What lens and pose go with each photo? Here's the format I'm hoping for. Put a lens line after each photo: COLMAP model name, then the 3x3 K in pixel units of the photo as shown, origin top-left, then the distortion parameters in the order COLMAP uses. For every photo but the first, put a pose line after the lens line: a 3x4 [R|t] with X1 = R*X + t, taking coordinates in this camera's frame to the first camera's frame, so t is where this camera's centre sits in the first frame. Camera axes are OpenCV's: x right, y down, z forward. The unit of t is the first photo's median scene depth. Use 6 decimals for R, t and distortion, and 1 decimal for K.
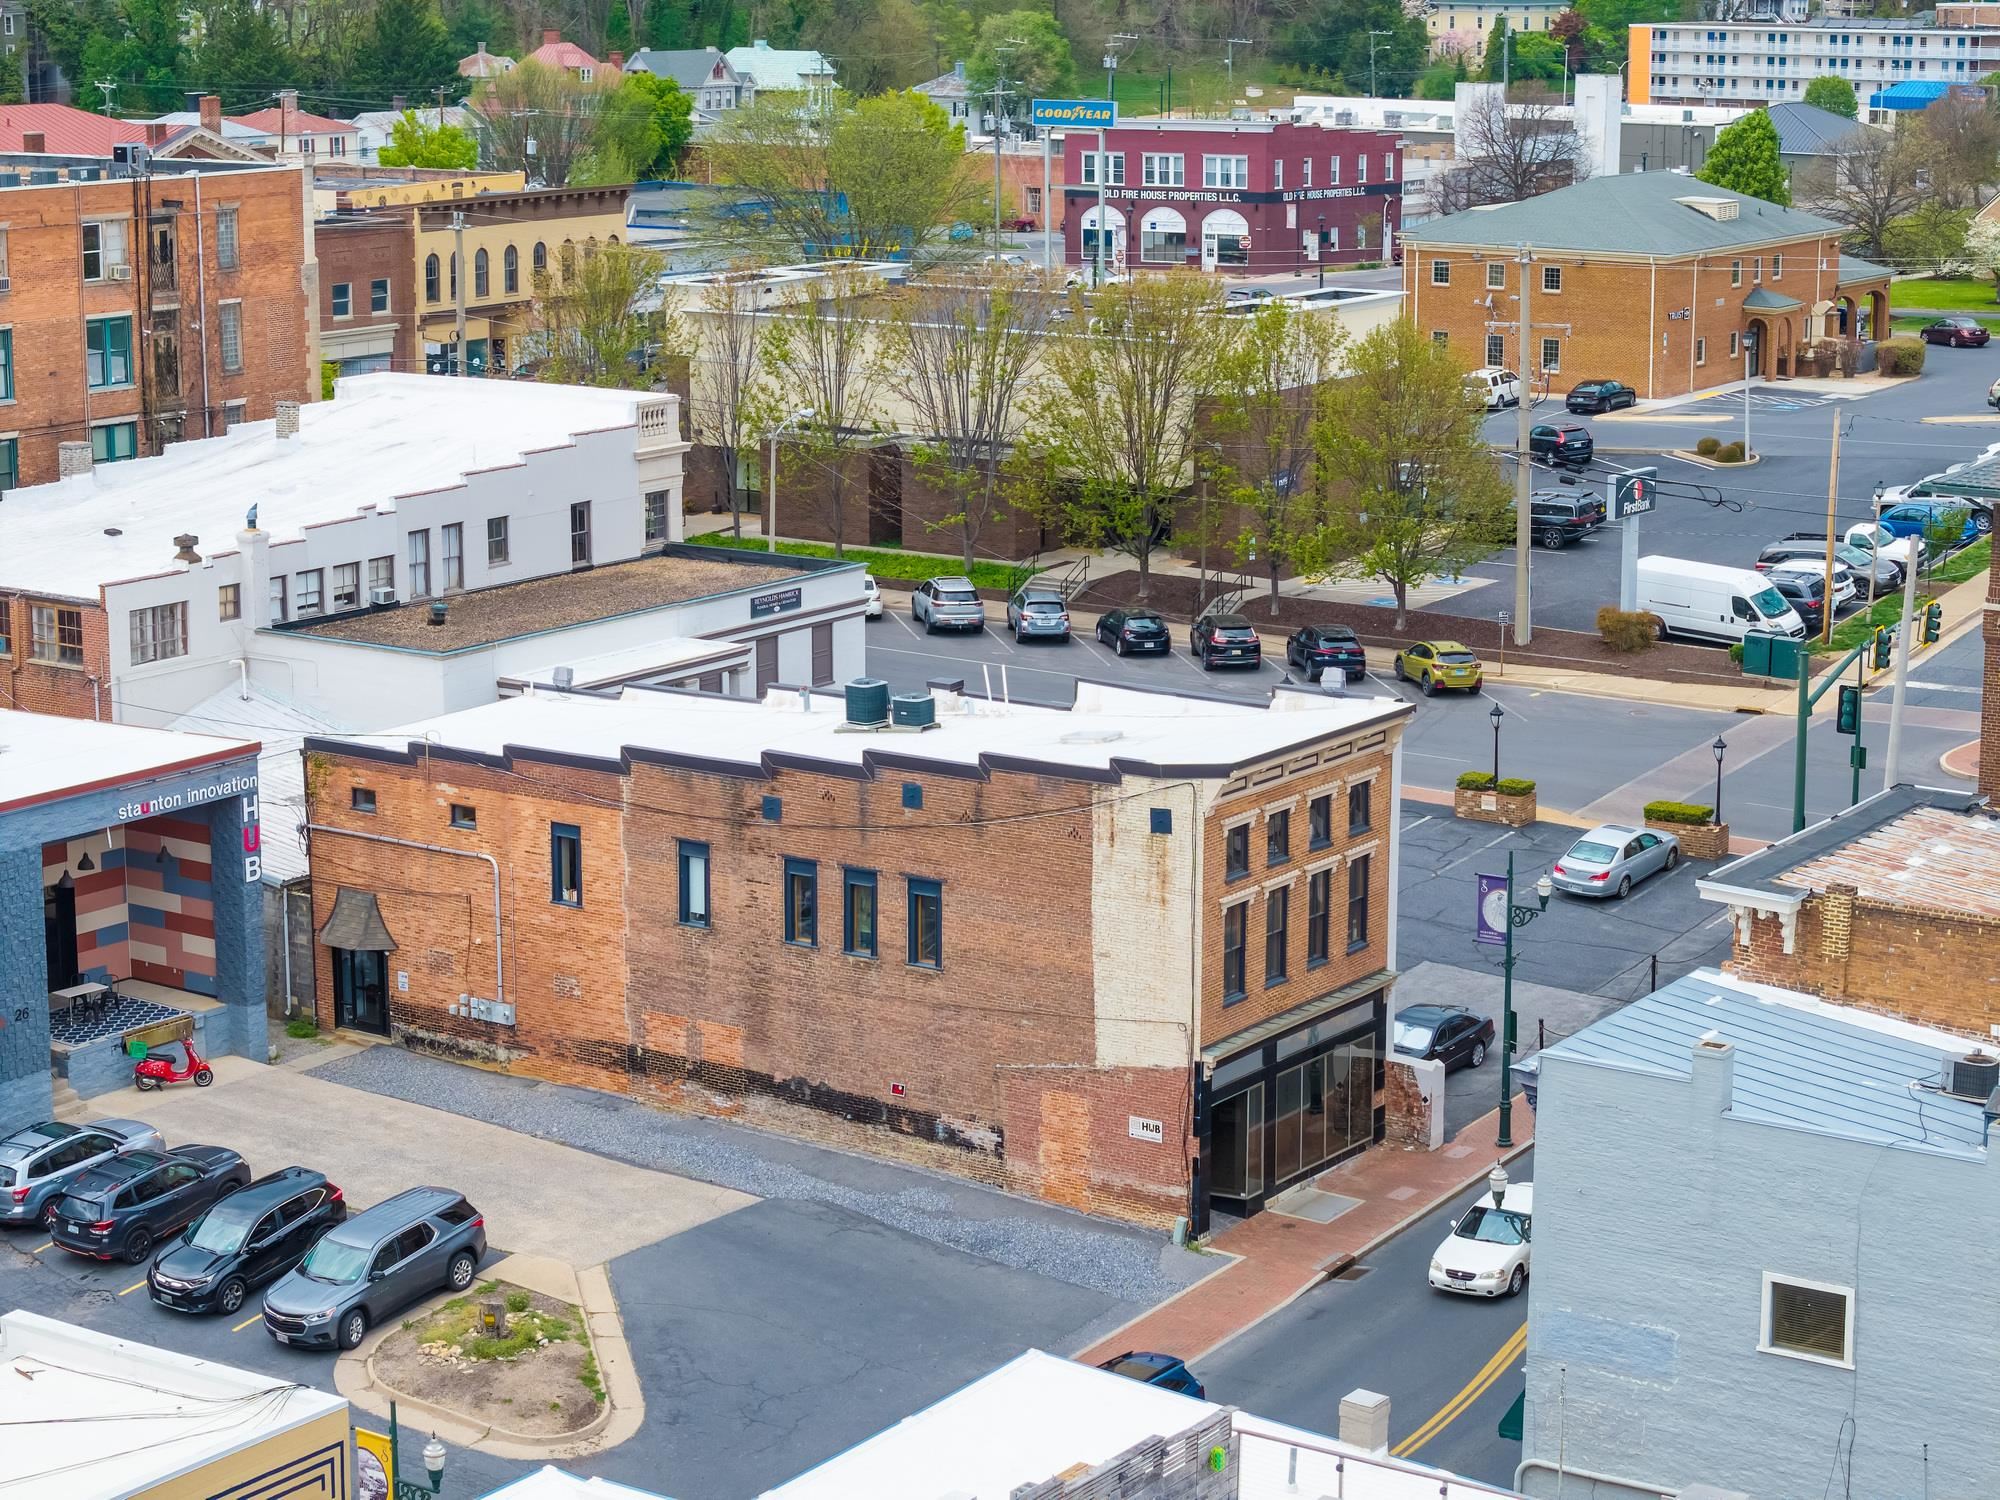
lens RADIAL K [[4014.7, 0, 1000.0], [0, 4014.7, 750.0], [0, 0, 1]] dist [-0.069053, -2.336393]
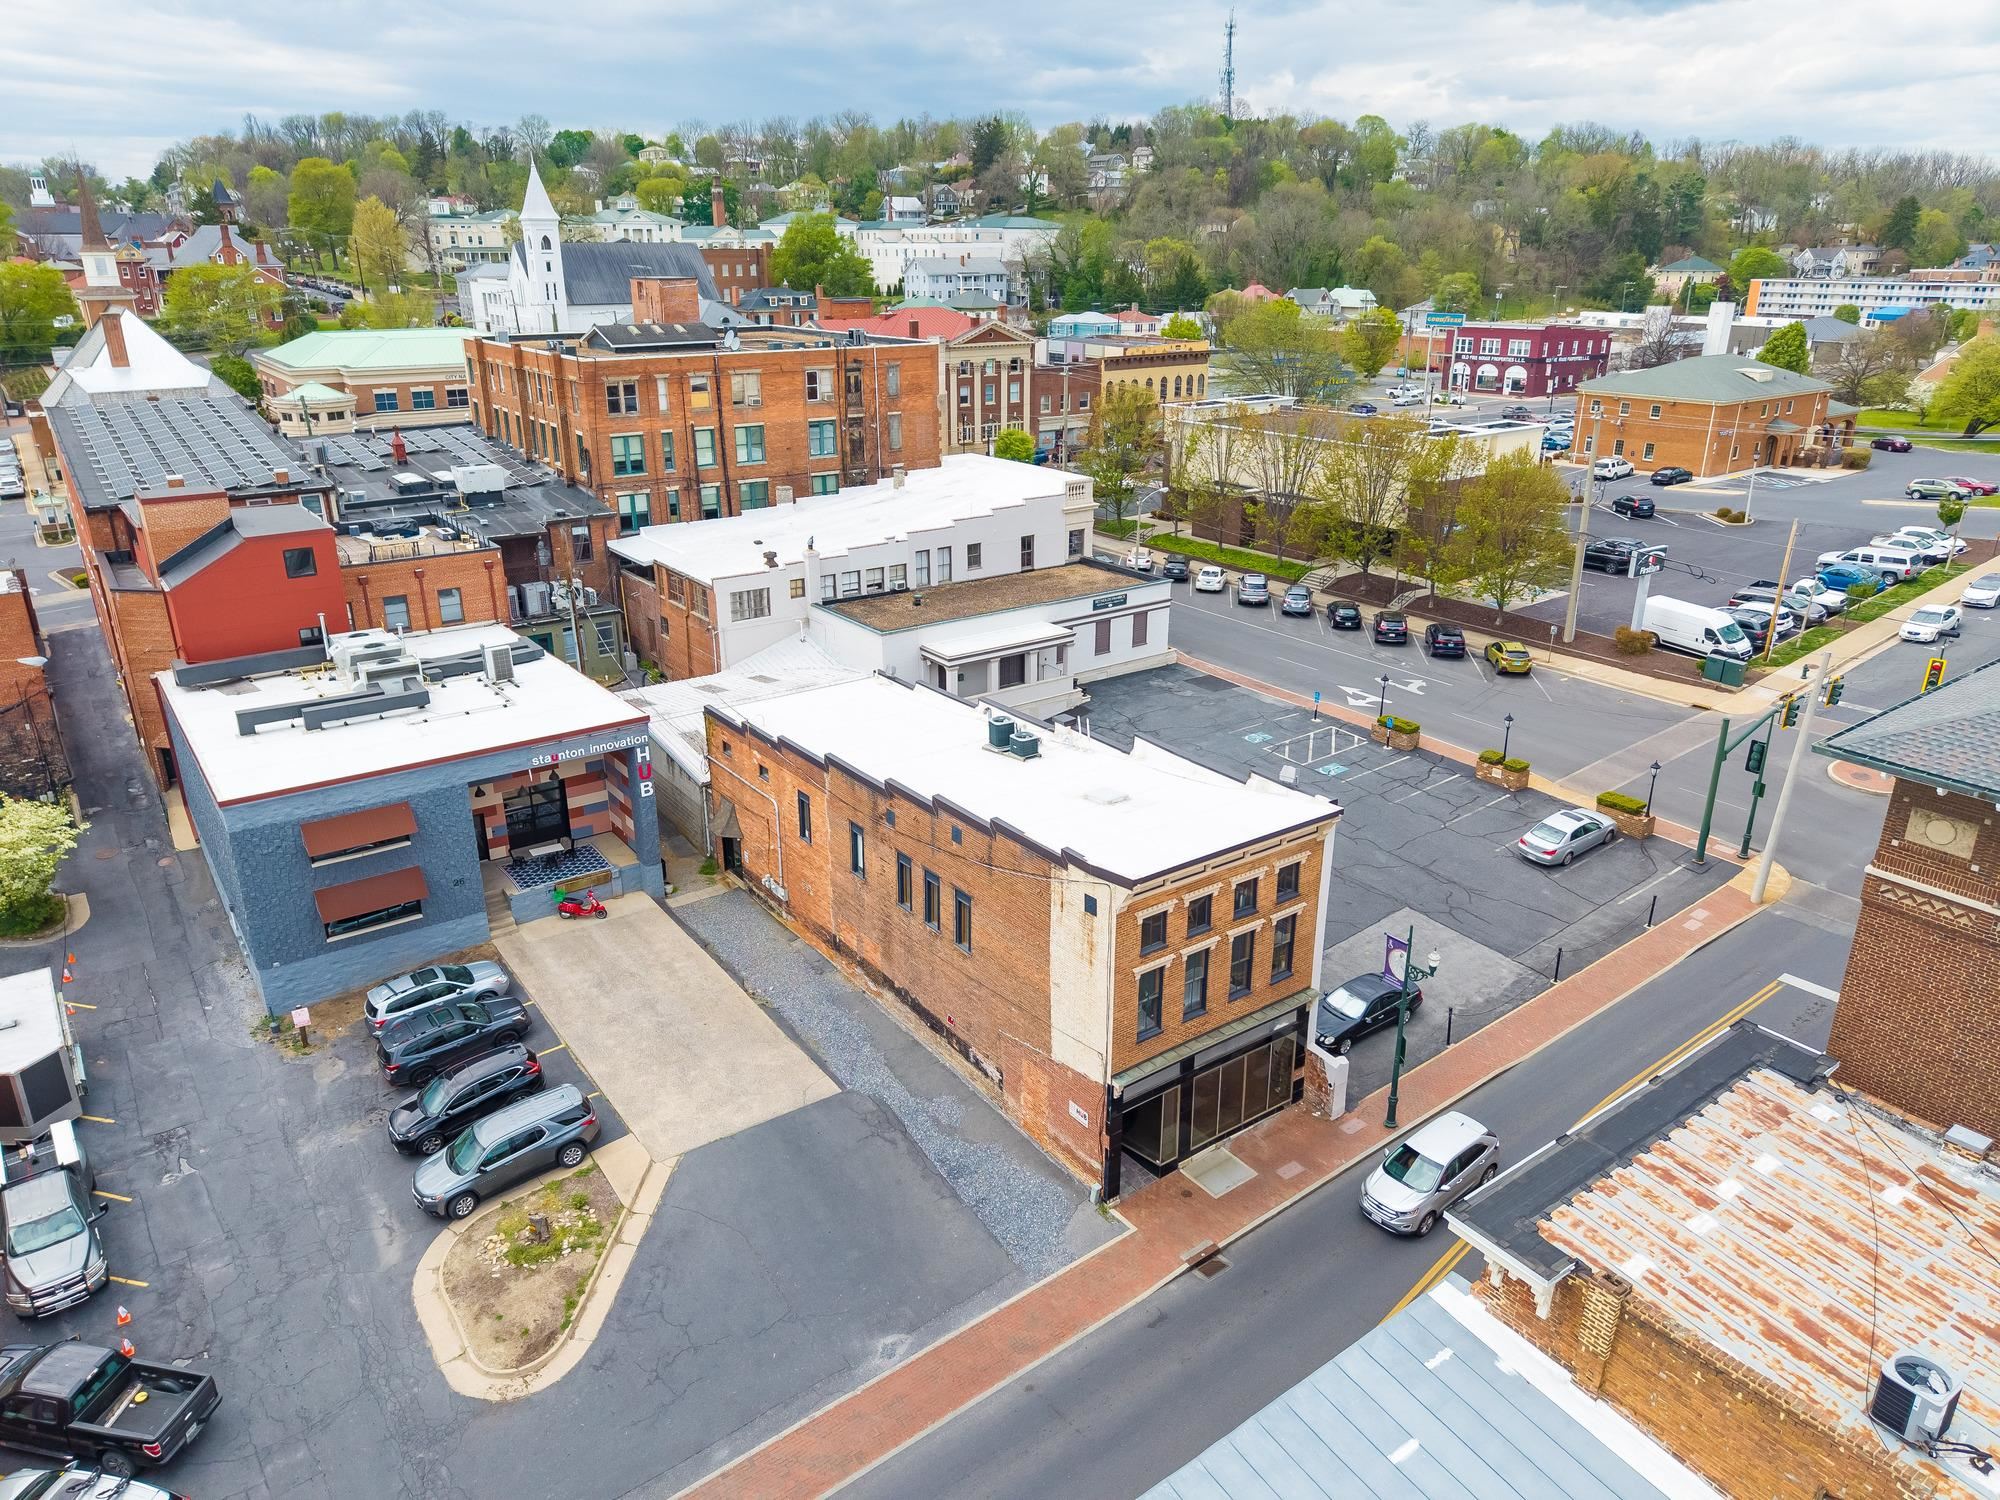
lens RADIAL K [[1334.6, 0, 1001.9], [0, 1334.6, 723.8], [0, 0, 1]] dist [0.073007, -0.127753]
pose [[0.942333, 0.110934, -0.315755, 0.091478], [-0.066256, 0.986630, 0.148897, -0.065505], [0.328051, -0.119390, 0.937085, 0.382045]]
